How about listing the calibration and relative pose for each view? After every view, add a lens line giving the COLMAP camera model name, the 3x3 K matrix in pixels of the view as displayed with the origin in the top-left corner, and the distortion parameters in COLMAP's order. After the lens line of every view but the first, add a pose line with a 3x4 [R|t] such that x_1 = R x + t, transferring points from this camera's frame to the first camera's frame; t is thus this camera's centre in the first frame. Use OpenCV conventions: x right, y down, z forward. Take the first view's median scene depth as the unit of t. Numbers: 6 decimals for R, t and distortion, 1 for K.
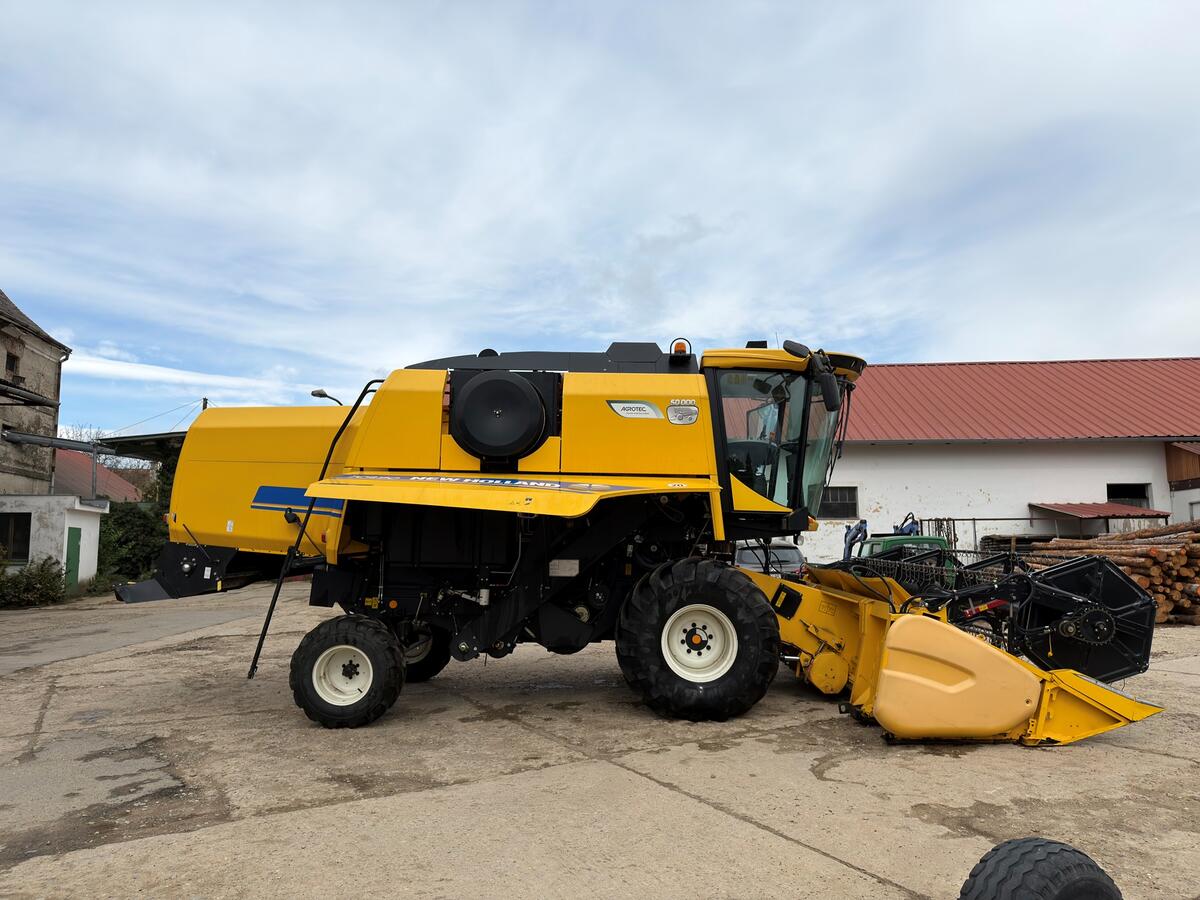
lens RADIAL K [[854.0, 0, 602.0], [0, 854.0, 448.6], [0, 0, 1]] dist [0.005705, 0.000649]
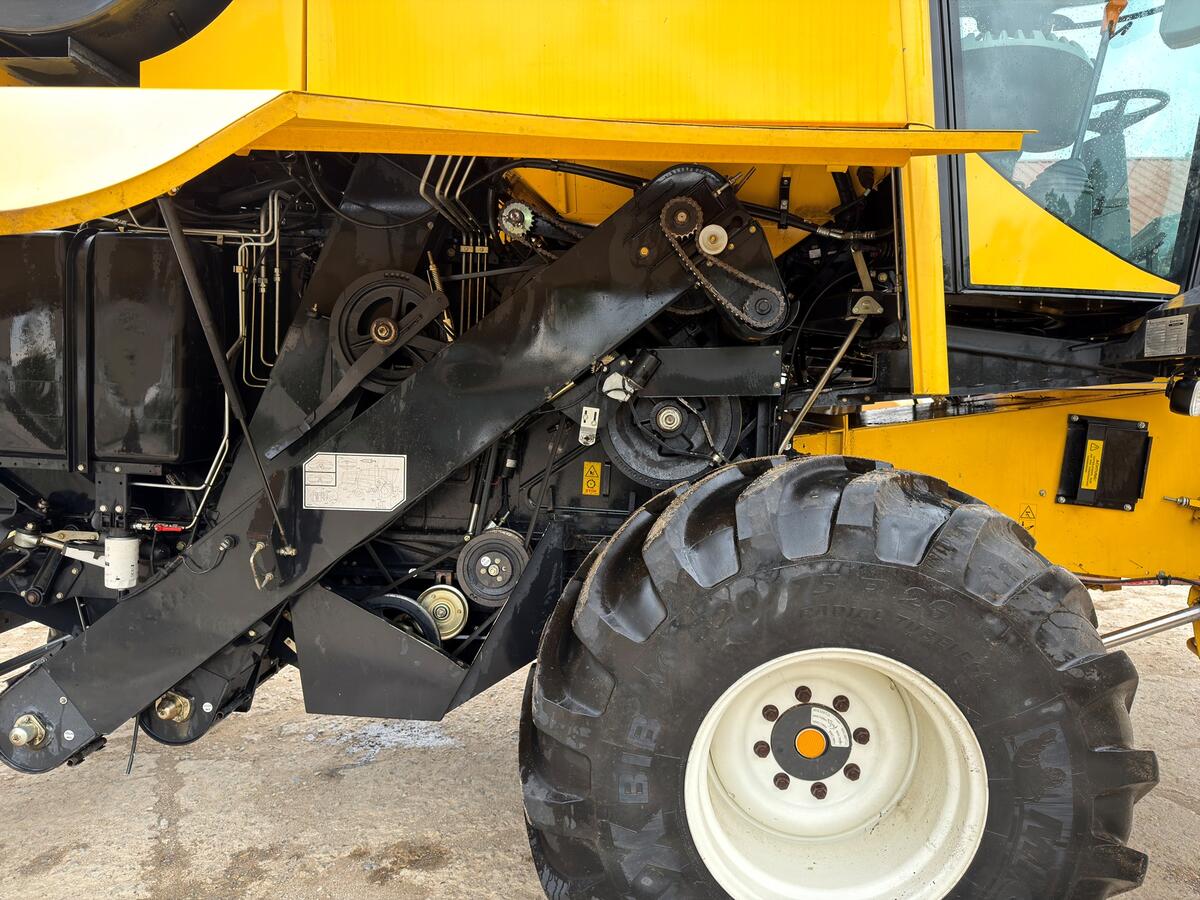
lens RADIAL K [[854.0, 0, 602.0], [0, 854.0, 448.6], [0, 0, 1]] dist [0.005705, 0.000649]
pose [[0.999369, 0.017853, -0.030718, 0.048790], [-0.011858, 0.982612, 0.185294, 0.076519], [0.033492, -0.184813, 0.982203, 0.737804]]
